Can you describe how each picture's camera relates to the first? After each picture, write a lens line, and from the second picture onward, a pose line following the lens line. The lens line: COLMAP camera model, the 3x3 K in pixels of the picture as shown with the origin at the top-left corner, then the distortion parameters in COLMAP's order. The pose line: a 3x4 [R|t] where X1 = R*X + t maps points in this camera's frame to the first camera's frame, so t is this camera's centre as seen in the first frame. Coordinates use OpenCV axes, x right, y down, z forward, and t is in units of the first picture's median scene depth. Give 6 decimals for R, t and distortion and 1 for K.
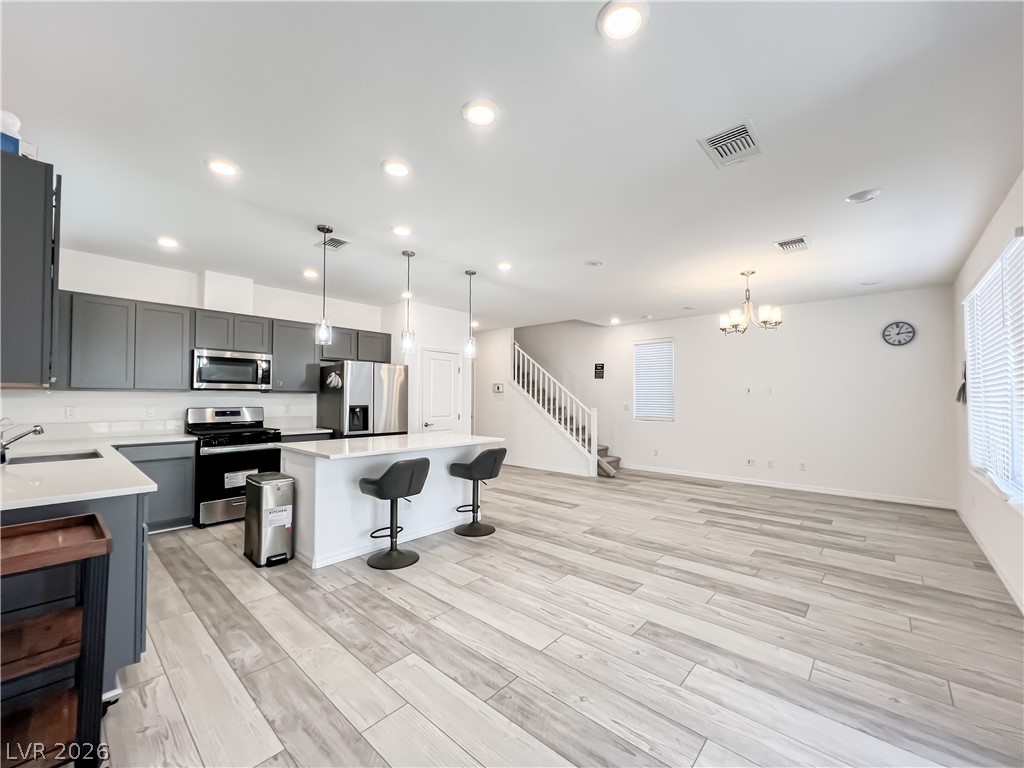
lens RADIAL K [[415.0, 0, 508.0], [0, 415.0, 389.4], [0, 0, 1]] dist [-0.002450, 0.000901]
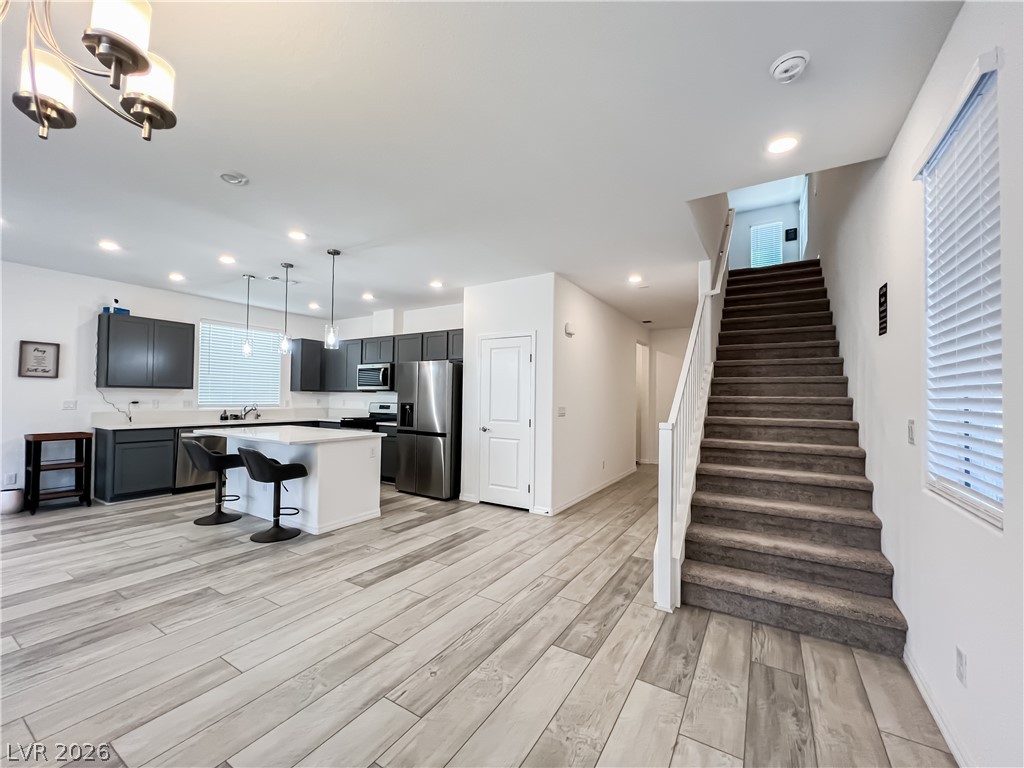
lens RADIAL K [[415.0, 0, 507.9], [0, 415.0, 389.7], [0, 0, 1]] dist [-0.002450, 0.000901]
pose [[0.177354, -0.022957, -0.983879, 1.041527], [0.008822, 0.999725, -0.021737, 0.042238], [0.984108, -0.004825, 0.177507, 1.502584]]
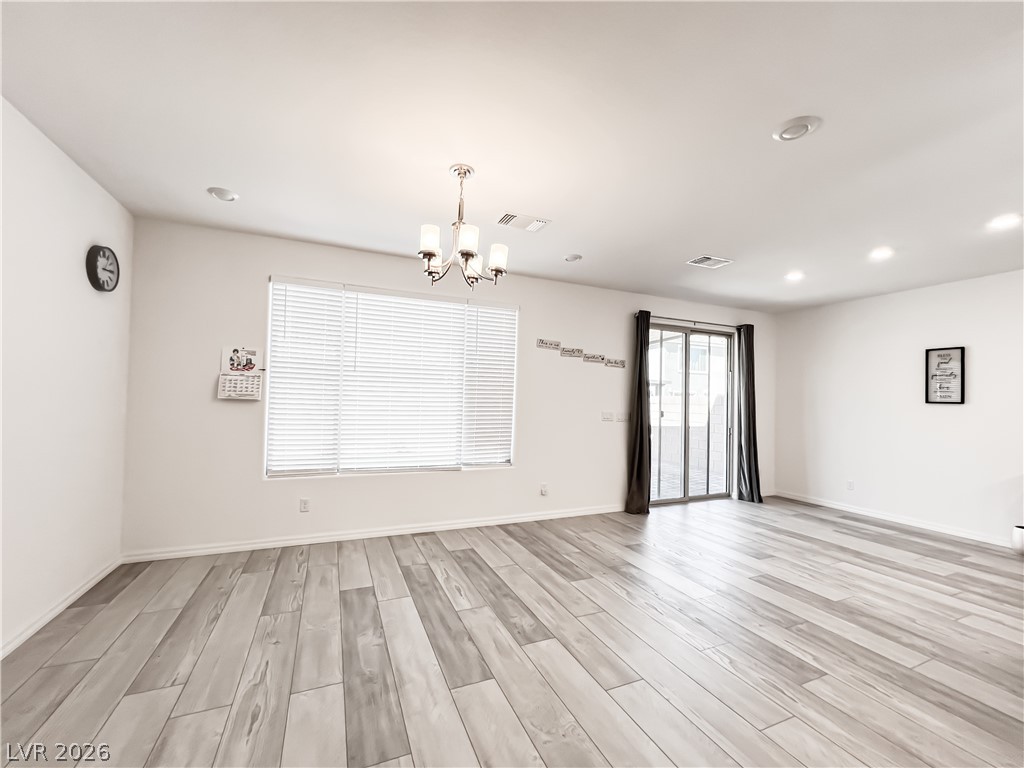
lens RADIAL K [[415.0, 0, 508.8], [0, 415.0, 390.5], [0, 0, 1]] dist [-0.002450, 0.000901]
pose [[-0.909572, -0.015895, 0.415243, 0.360212], [-0.035231, 0.998620, -0.038946, 0.033939], [-0.414051, -0.050054, -0.908876, 1.804905]]
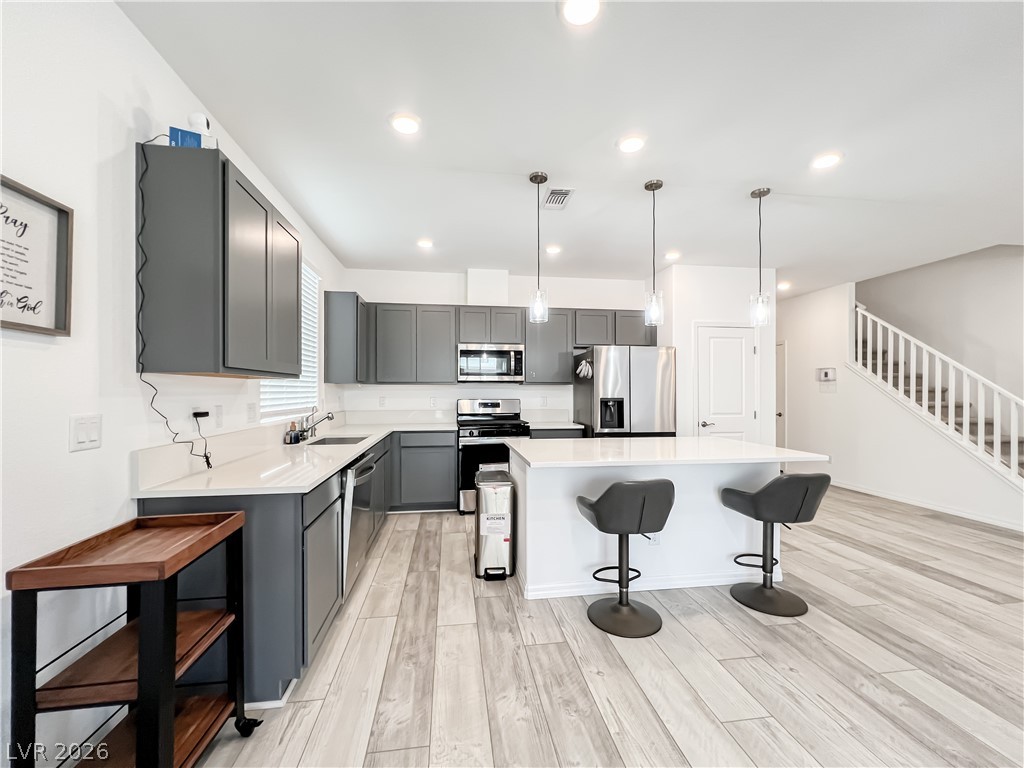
lens RADIAL K [[415.1, 0, 509.3], [0, 415.1, 389.9], [0, 0, 1]] dist [-0.003100, 0.001238]
pose [[0.770353, -0.006220, -0.637587, 0.022741], [0.017139, 0.999793, 0.010954, 0.013057], [0.637387, -0.019366, 0.770300, 0.311824]]
